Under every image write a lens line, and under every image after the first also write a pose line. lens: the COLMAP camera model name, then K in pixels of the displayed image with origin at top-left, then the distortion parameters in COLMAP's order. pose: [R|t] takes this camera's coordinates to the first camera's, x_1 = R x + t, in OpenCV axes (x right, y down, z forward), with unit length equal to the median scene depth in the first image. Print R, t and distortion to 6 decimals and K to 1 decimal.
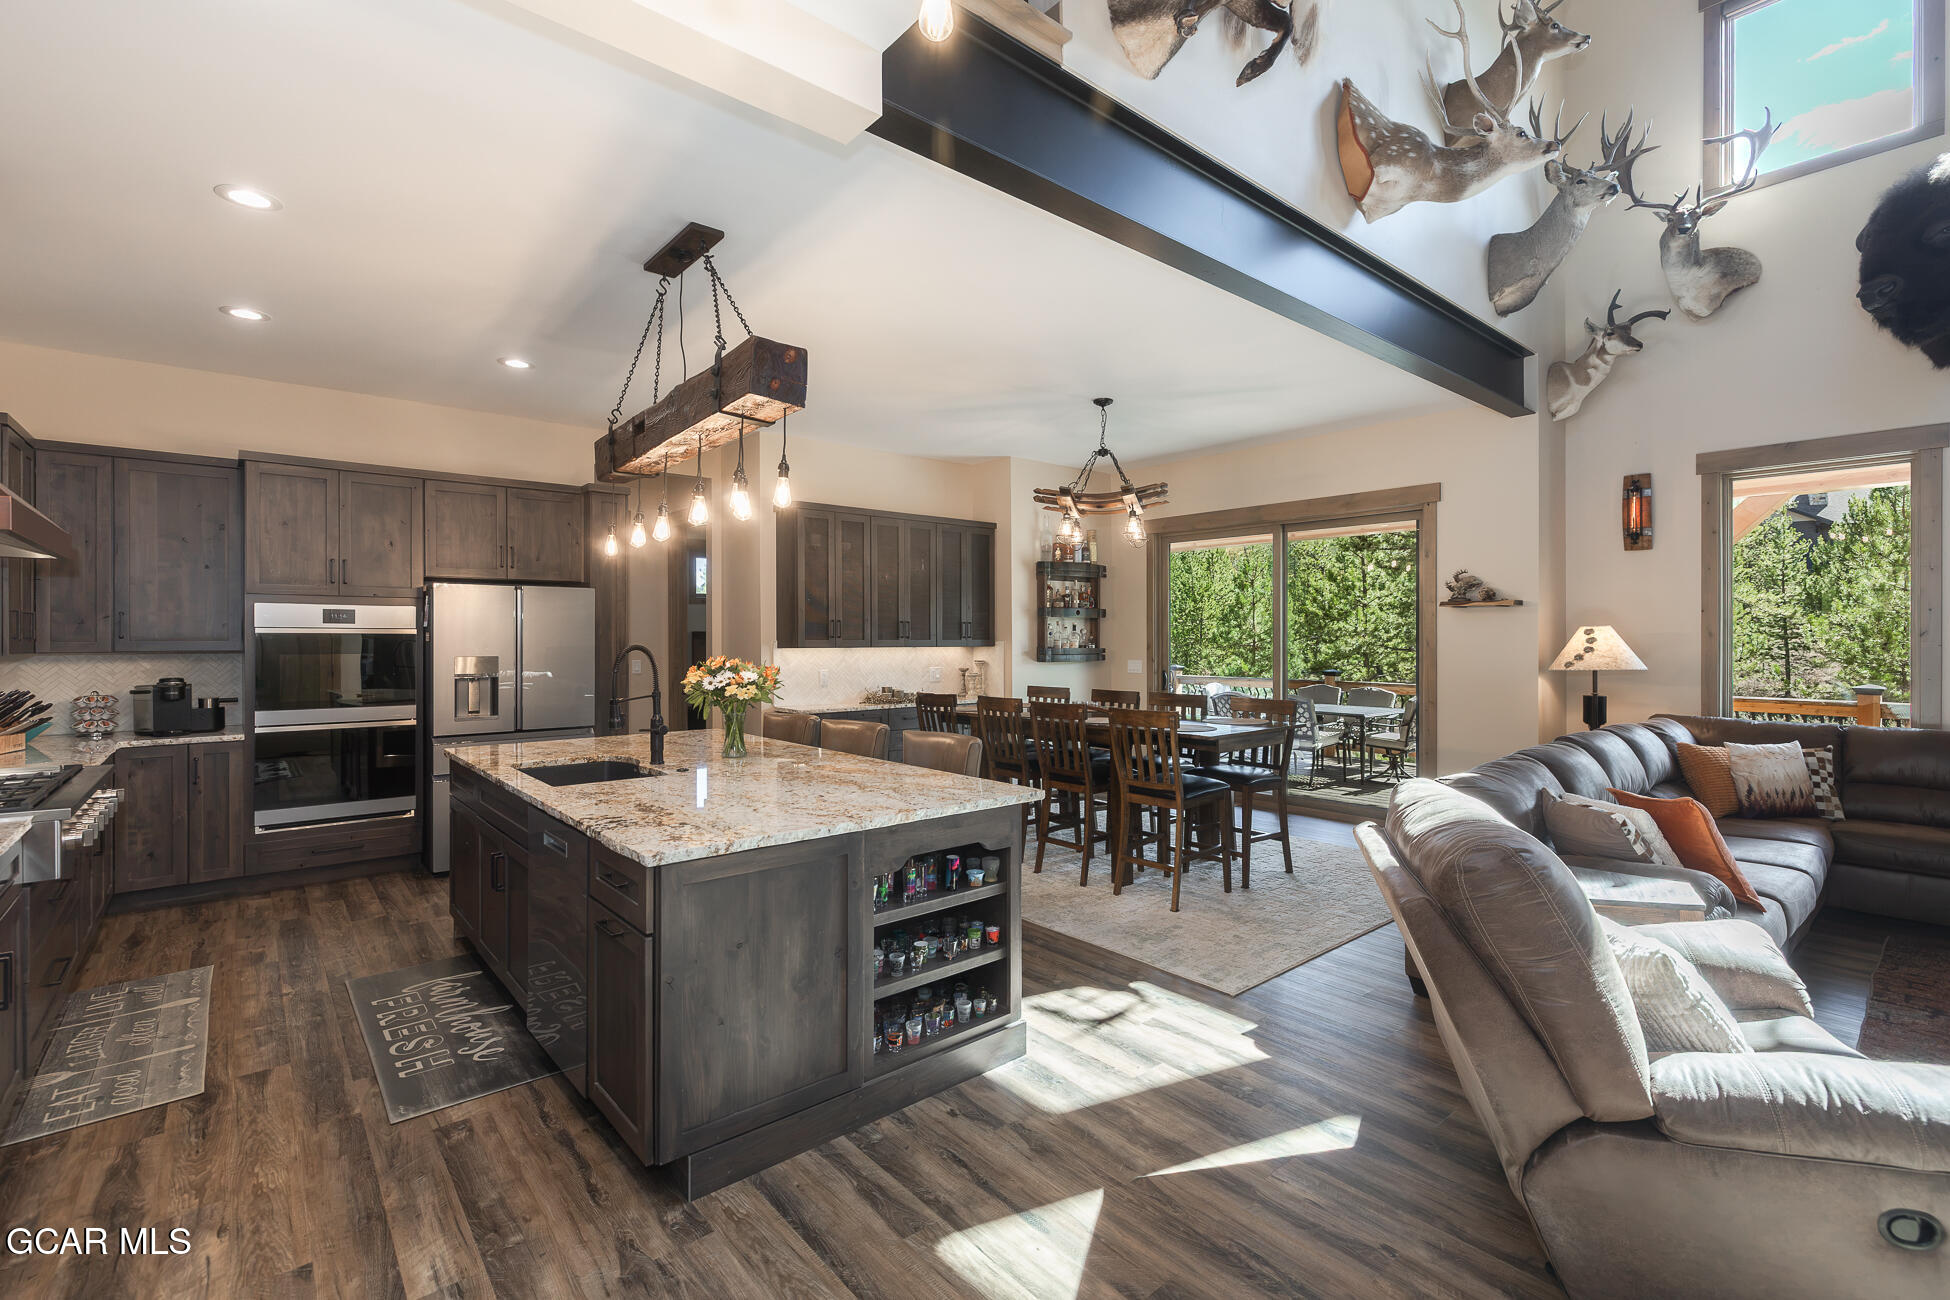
lens RADIAL K [[838.1, 0, 965.1], [0, 838.1, 635.4], [0, 0, 1]] dist [0.003355, 0.000423]
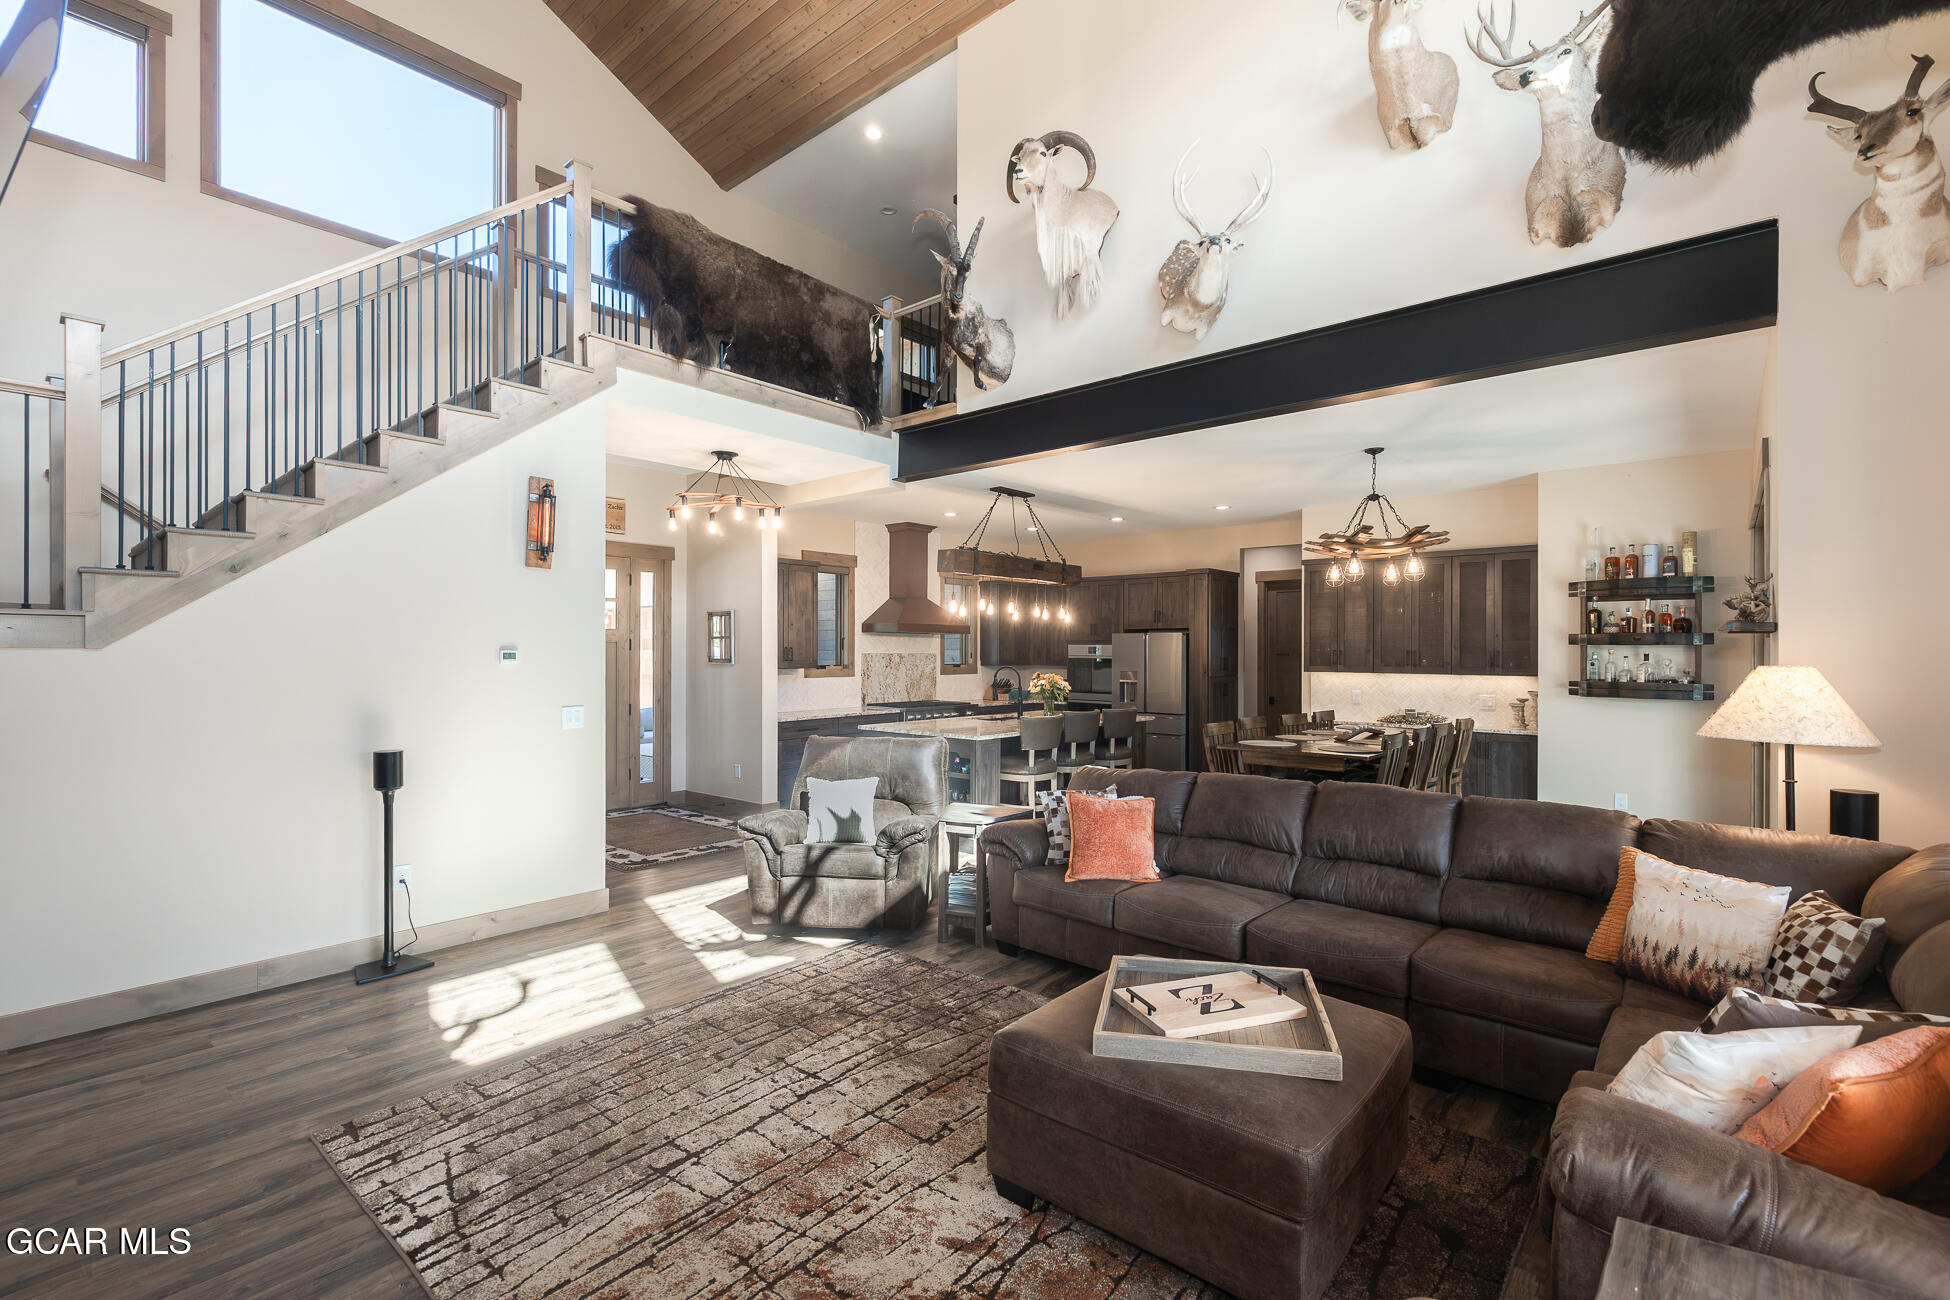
lens RADIAL K [[842.1, 0, 1017.6], [0, 842.1, 655.7], [0, 0, 1]] dist [0.001127, 0.000182]
pose [[0.203583, 0.006197, -0.979038, 1.152910], [-0.004625, 0.999975, 0.005368, -0.017651], [0.979047, 0.003435, 0.203606, 0.337237]]
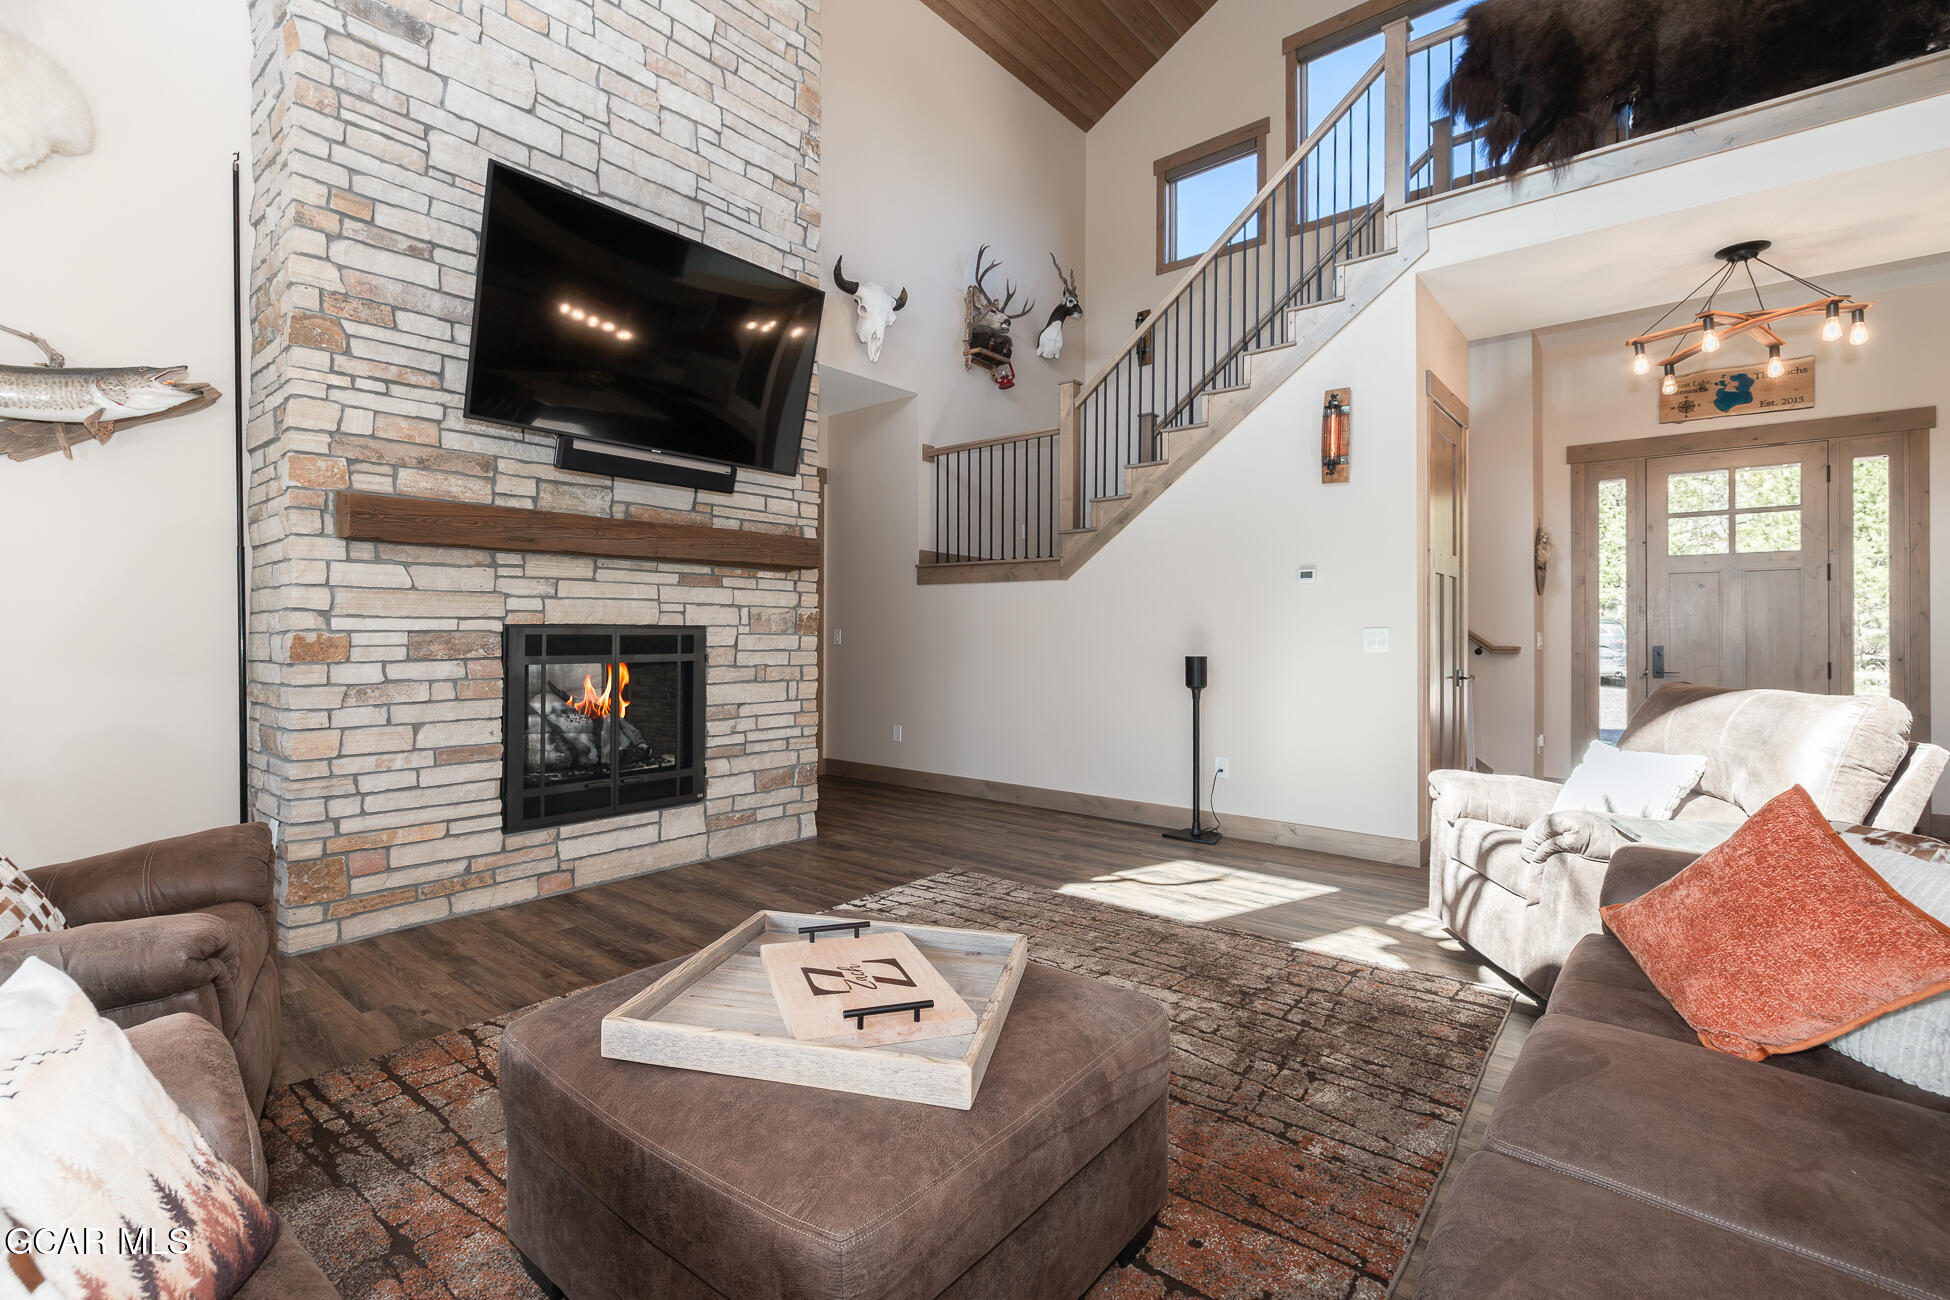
lens RADIAL K [[885.6, 0, 904.5], [0, 885.6, 628.7], [0, 0, 1]] dist [-0.000189, -0.000142]
pose [[-0.988487, -0.000324, -0.151308, 0.784068], [0.001165, 0.999952, -0.009753, 0.048277], [0.151304, -0.009817, -0.988439, 0.804490]]
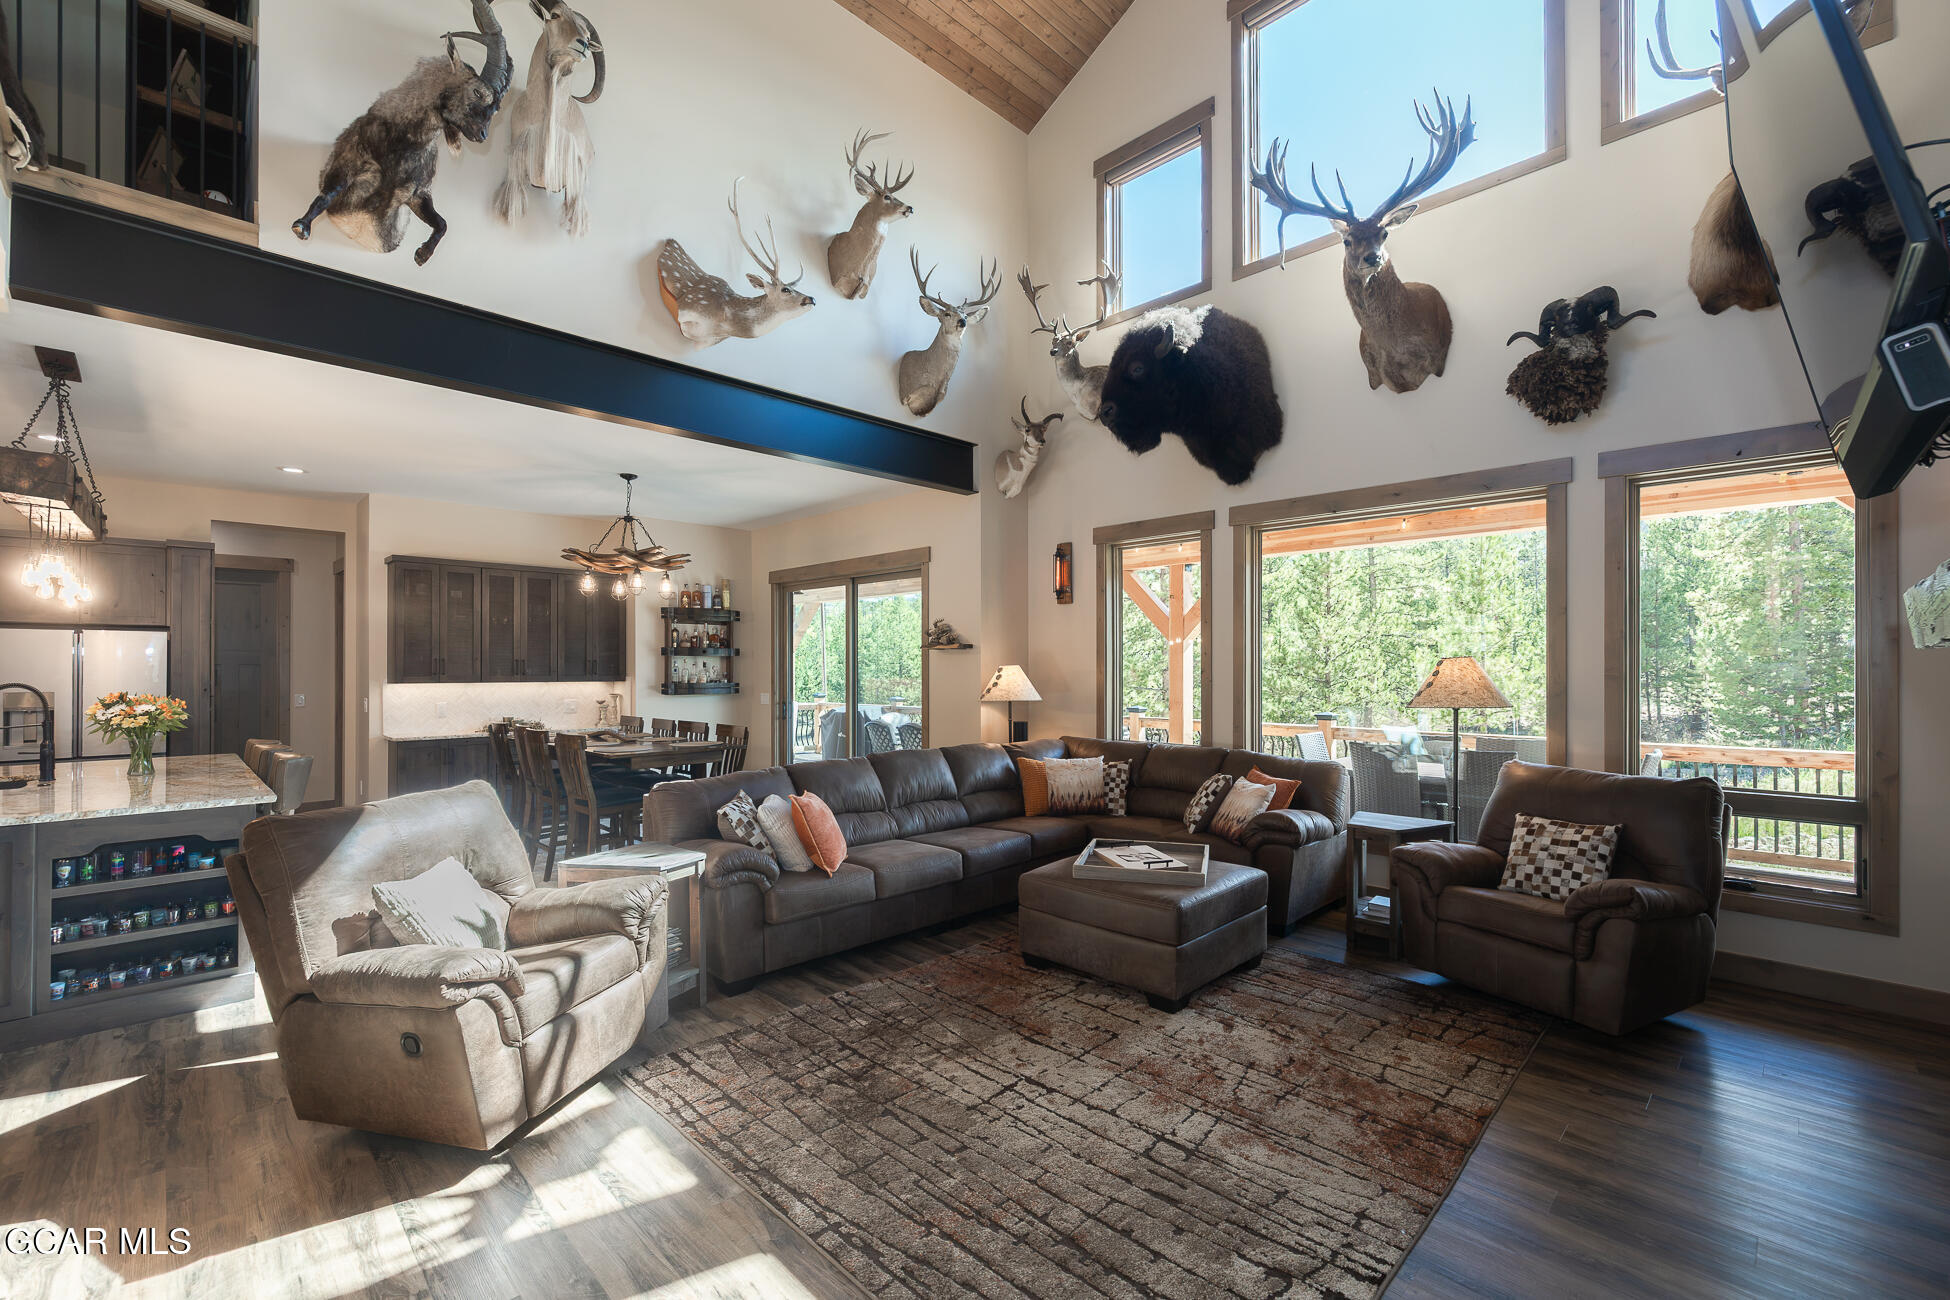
lens RADIAL K [[802.7, 0, 942.2], [0, 802.7, 661.7], [0, 0, 1]] dist [0.003623, 0.000631]
pose [[0.997362, 0.000944, 0.072581, 0.535103], [-0.000339, 0.999965, -0.008351, -0.006400], [-0.072587, 0.008304, 0.997328, -0.167790]]
